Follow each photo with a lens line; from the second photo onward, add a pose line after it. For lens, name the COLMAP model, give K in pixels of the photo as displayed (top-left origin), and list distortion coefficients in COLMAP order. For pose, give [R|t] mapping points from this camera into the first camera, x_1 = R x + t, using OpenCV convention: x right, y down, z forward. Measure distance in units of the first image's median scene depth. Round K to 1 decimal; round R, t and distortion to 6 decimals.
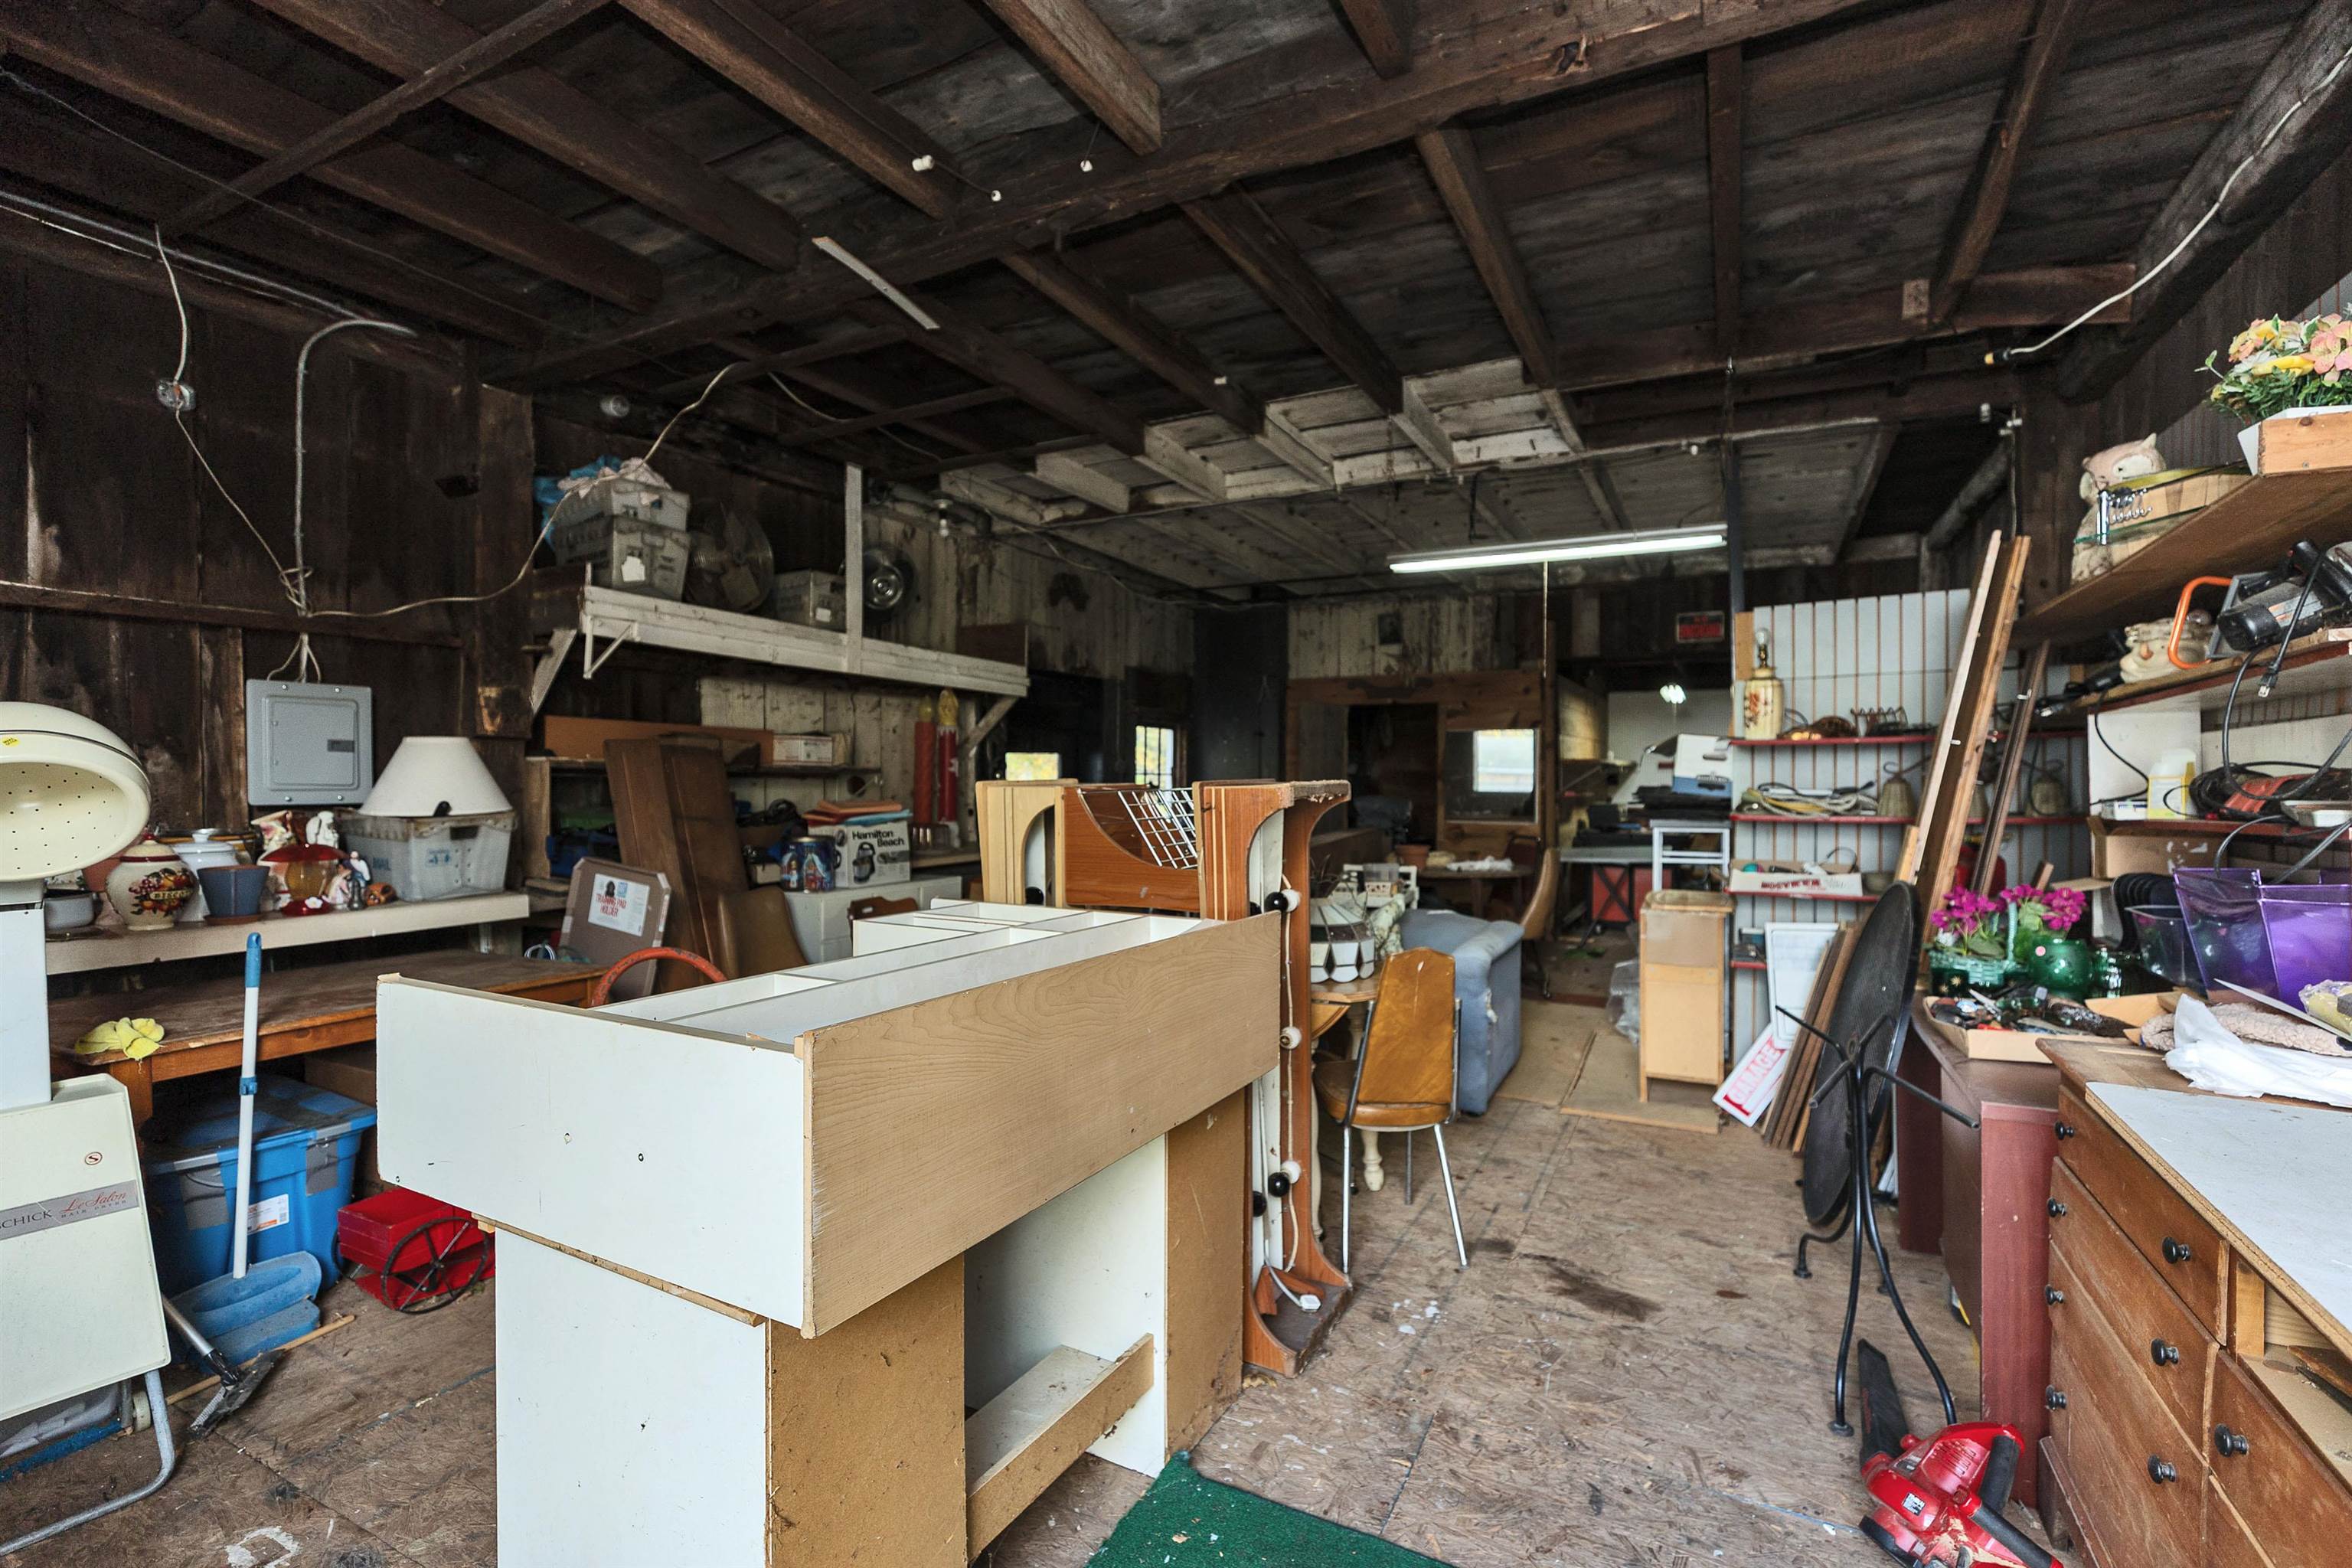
lens RADIAL K [[1058.9, 0, 1217.2], [0, 1058.9, 786.0], [0, 0, 1]] dist [0.006648, -0.002502]
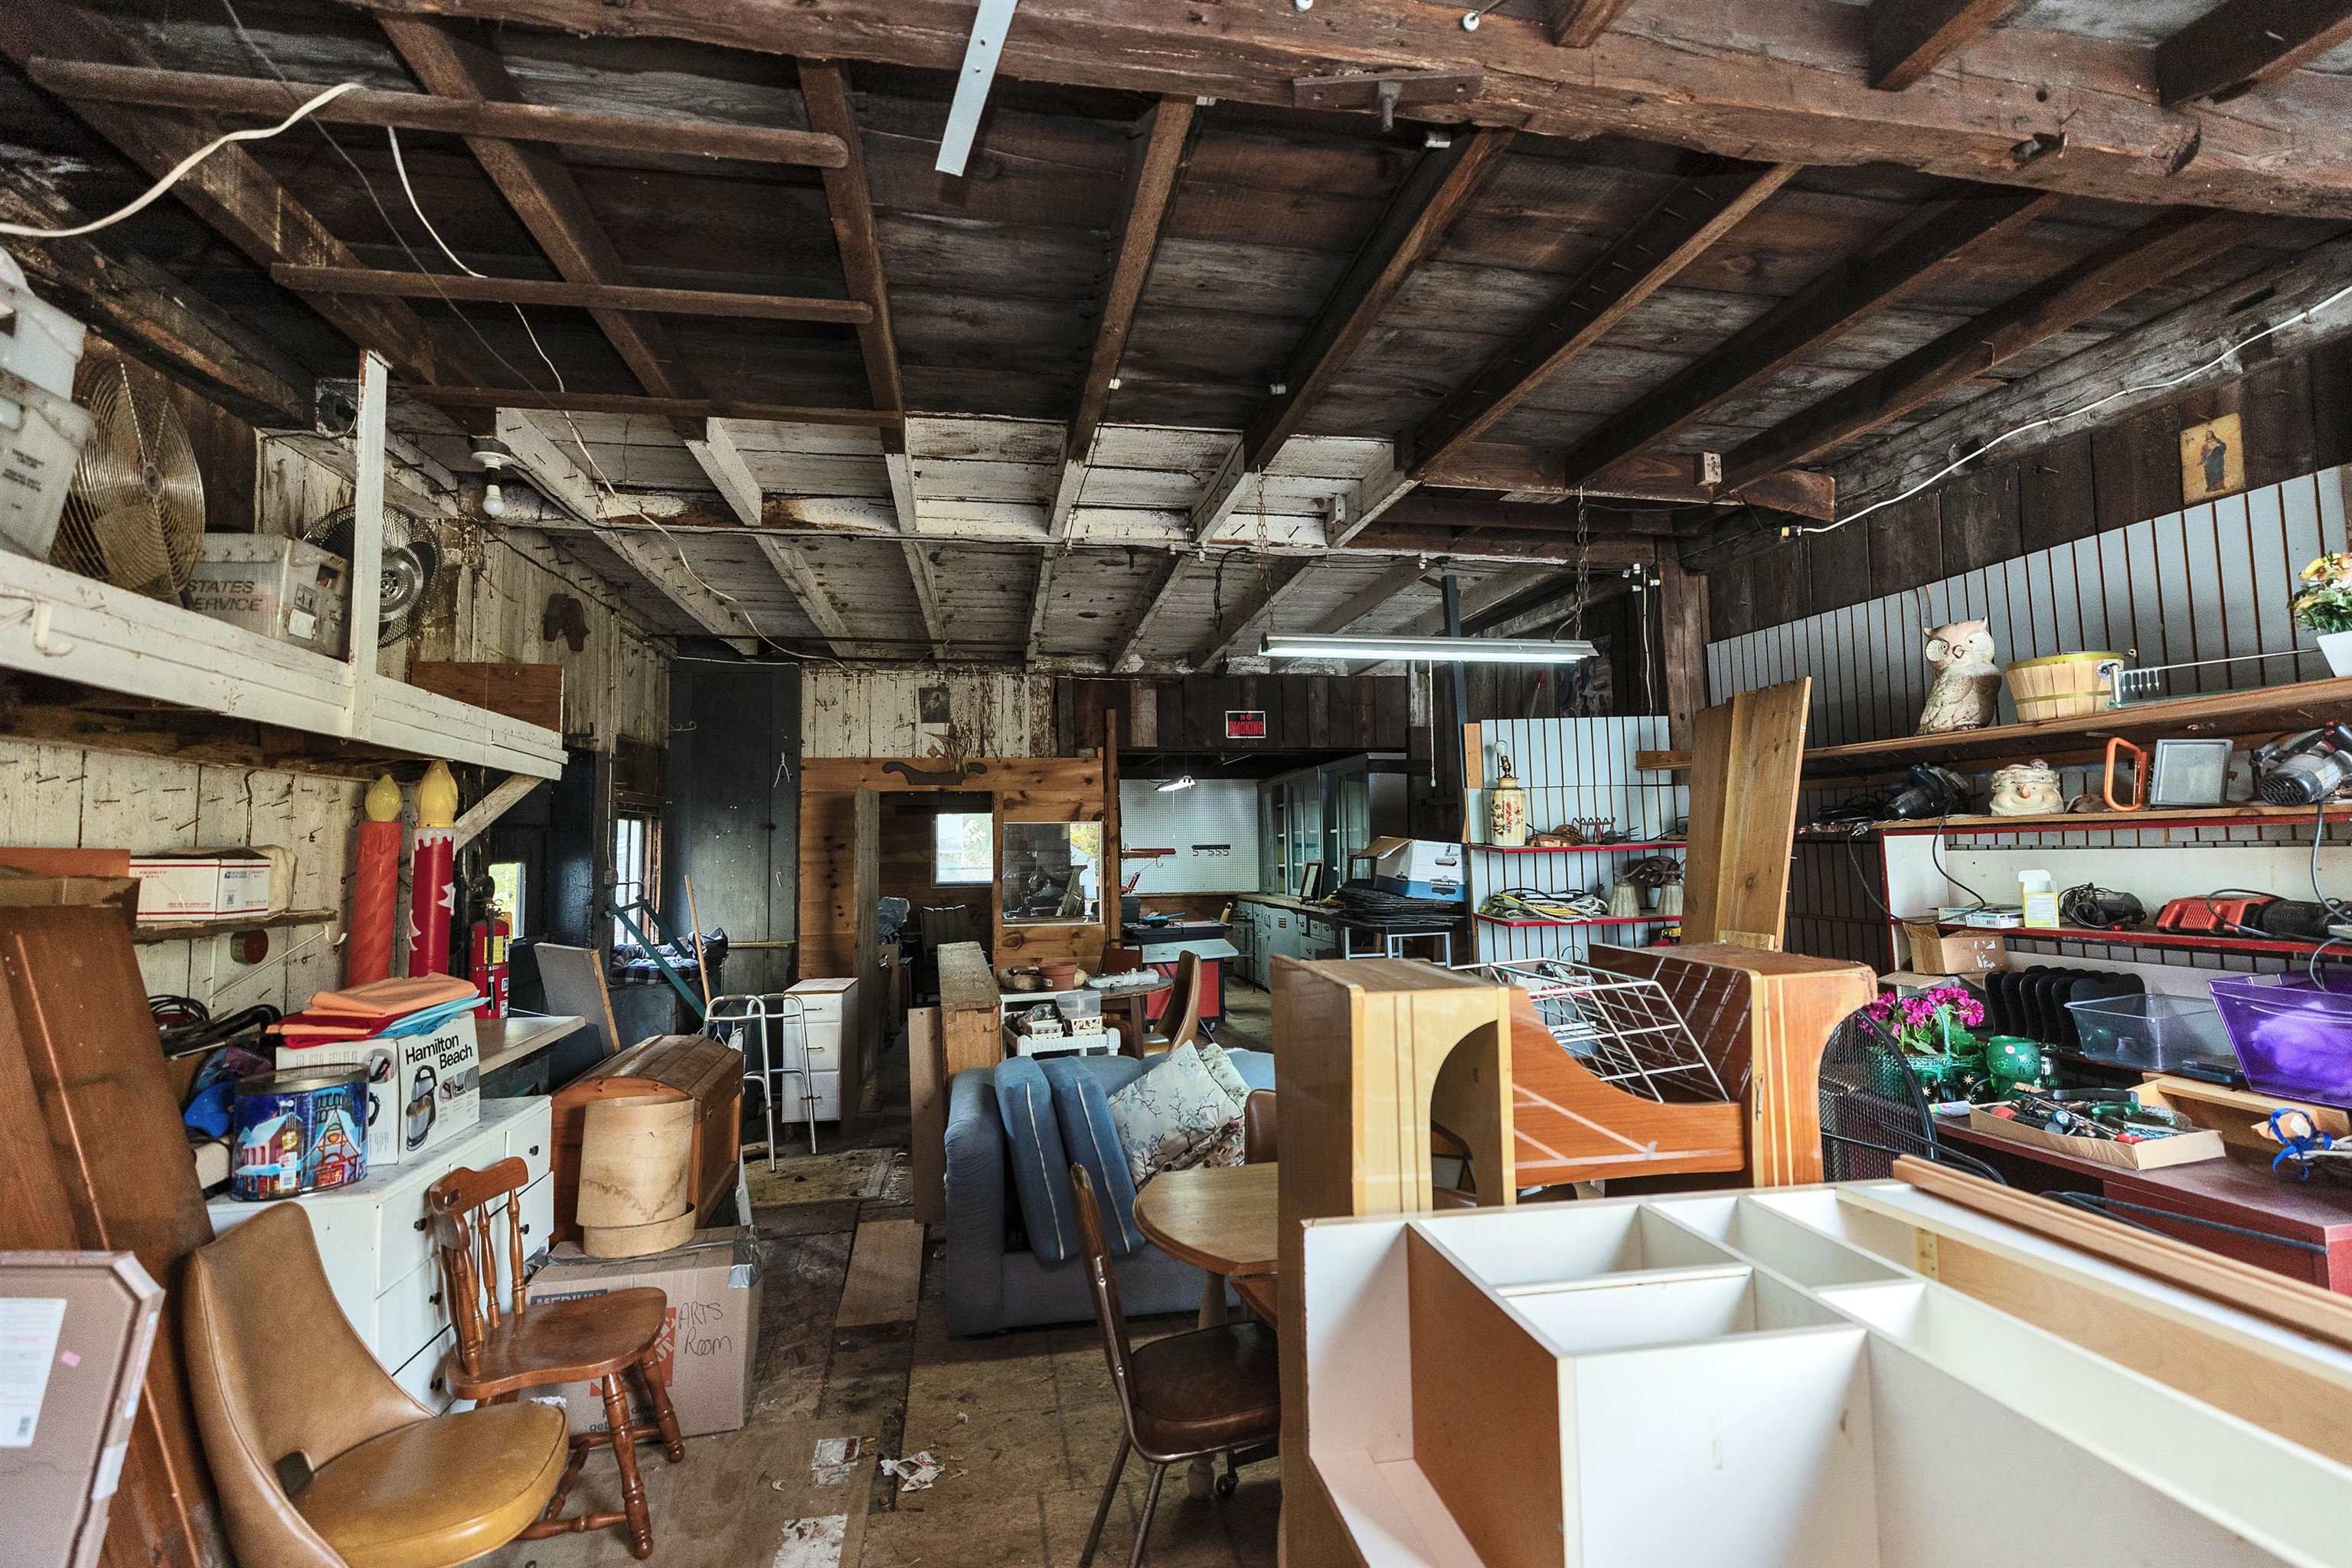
lens RADIAL K [[1058.9, 0, 1178.4], [0, 1058.9, 768.4], [0, 0, 1]] dist [0.006648, -0.002502]
pose [[0.787834, 0.029808, 0.615166, -0.299526], [0.022828, 0.996729, -0.077531, -0.035704], [-0.615464, 0.075125, 0.784576, 0.289007]]
